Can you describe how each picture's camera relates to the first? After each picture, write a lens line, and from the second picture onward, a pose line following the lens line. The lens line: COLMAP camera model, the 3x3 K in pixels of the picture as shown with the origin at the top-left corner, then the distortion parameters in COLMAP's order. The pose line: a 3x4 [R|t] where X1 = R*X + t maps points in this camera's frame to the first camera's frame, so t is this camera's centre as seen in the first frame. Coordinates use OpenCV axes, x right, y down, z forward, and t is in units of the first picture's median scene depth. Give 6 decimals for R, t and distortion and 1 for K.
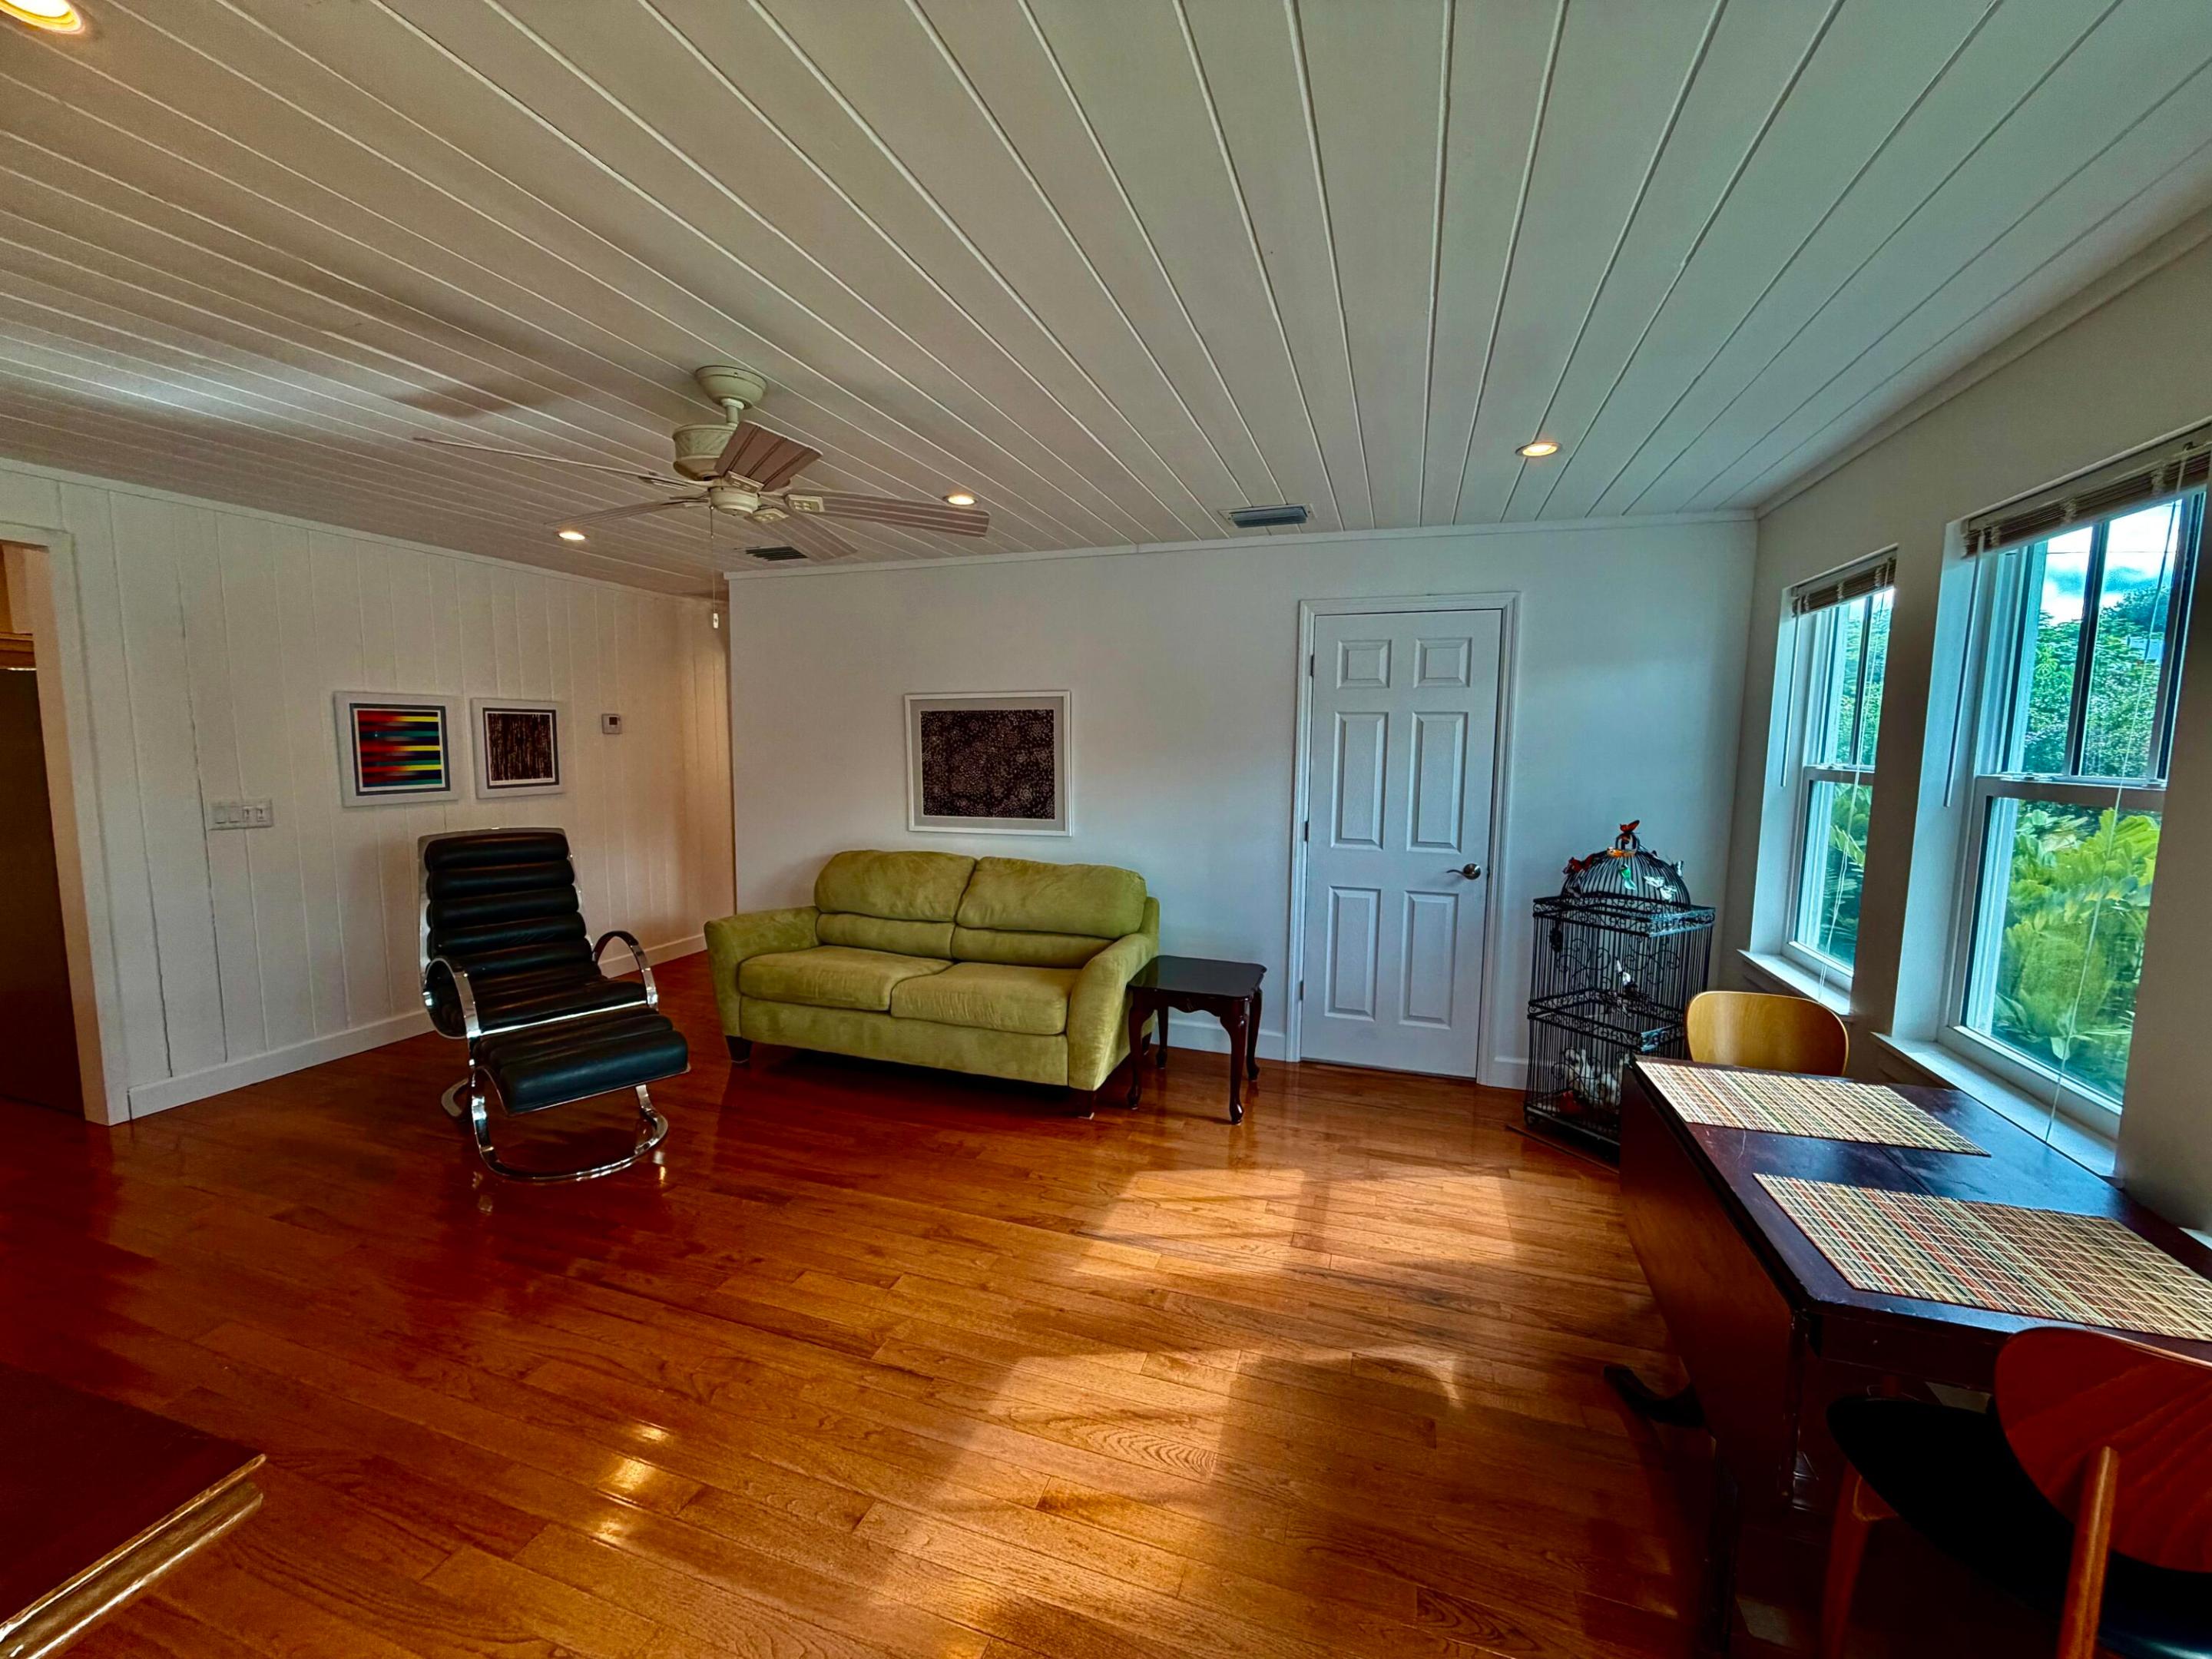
lens RADIAL K [[886.2, 0, 1093.3], [0, 886.2, 829.9], [0, 0, 1]] dist [0.004294, 0.000403]
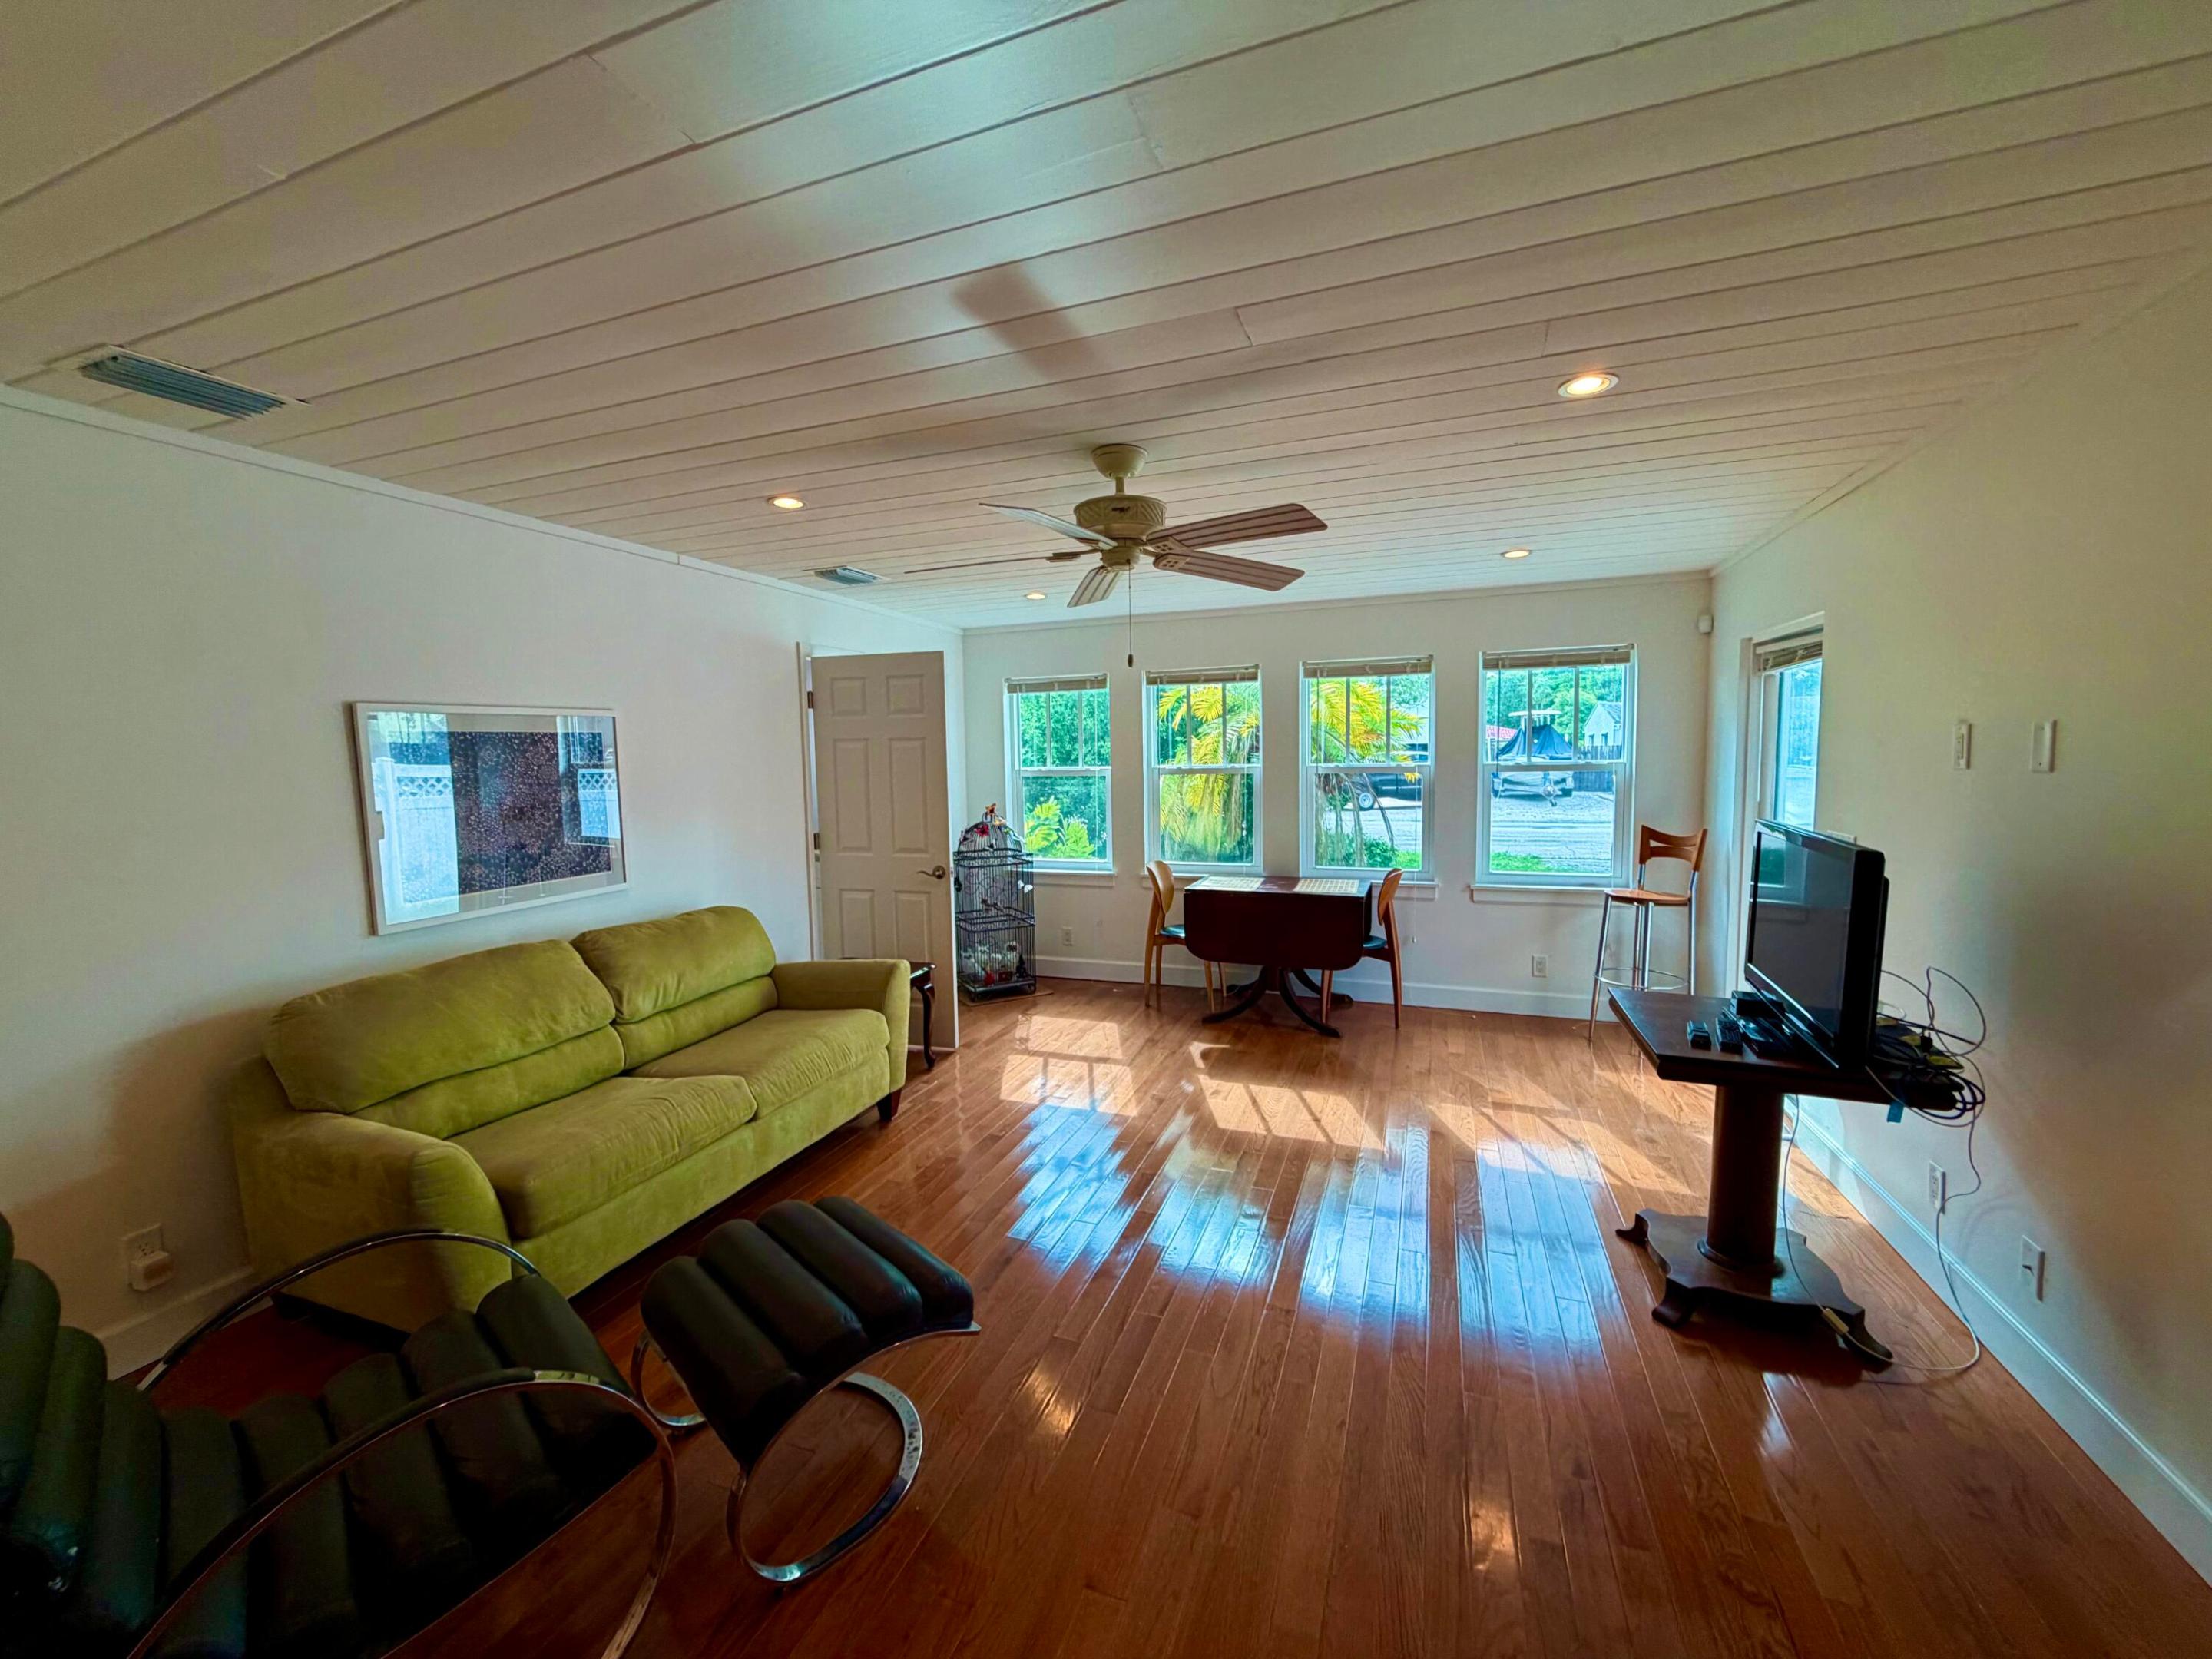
lens RADIAL K [[886.2, 0, 1116.0], [0, 886.2, 833.9], [0, 0, 1]] dist [0.004294, 0.000403]
pose [[0.019210, -0.097716, 0.995029, -1.347124], [0.129450, 0.987079, 0.094436, -0.100288], [-0.991400, 0.126993, 0.031611, 0.860224]]
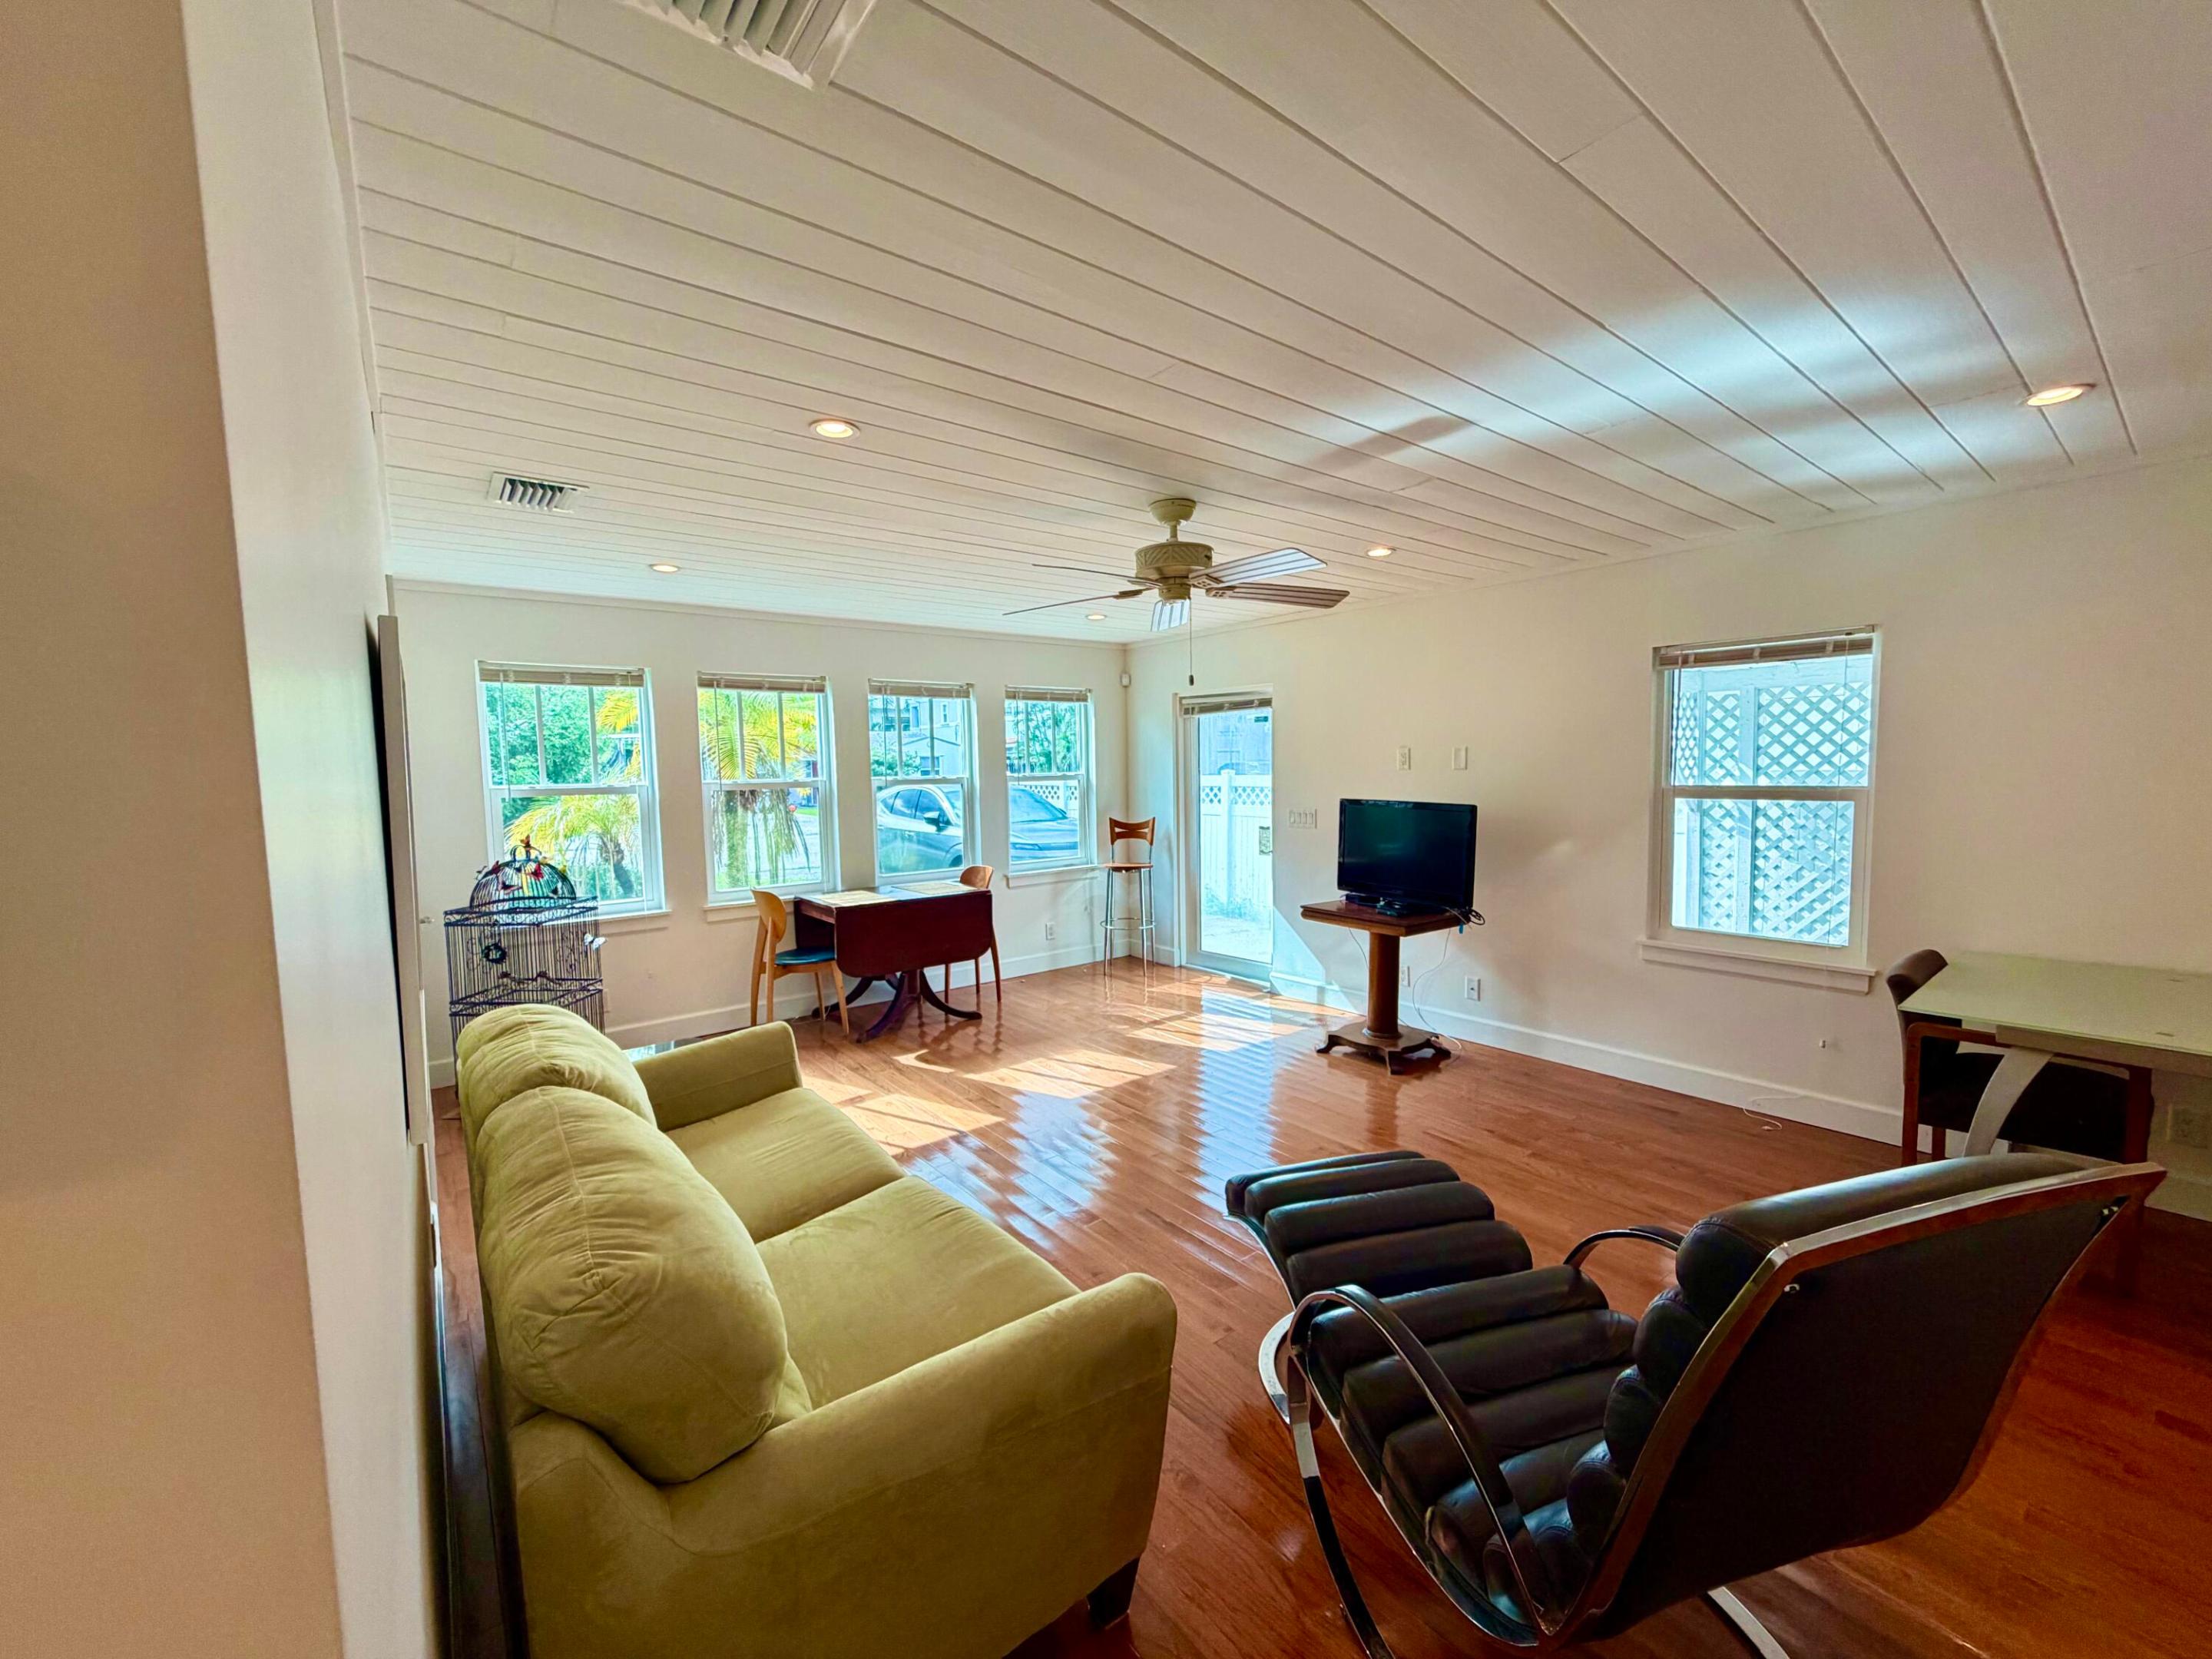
lens RADIAL K [[886.2, 0, 1097.3], [0, 886.2, 830.8], [0, 0, 1]] dist [0.004294, 0.000403]
pose [[-0.849570, -0.036982, 0.526177, -0.867547], [0.066718, 0.981993, 0.176742, -0.216032], [-0.523239, 0.185261, -0.831805, 1.941540]]
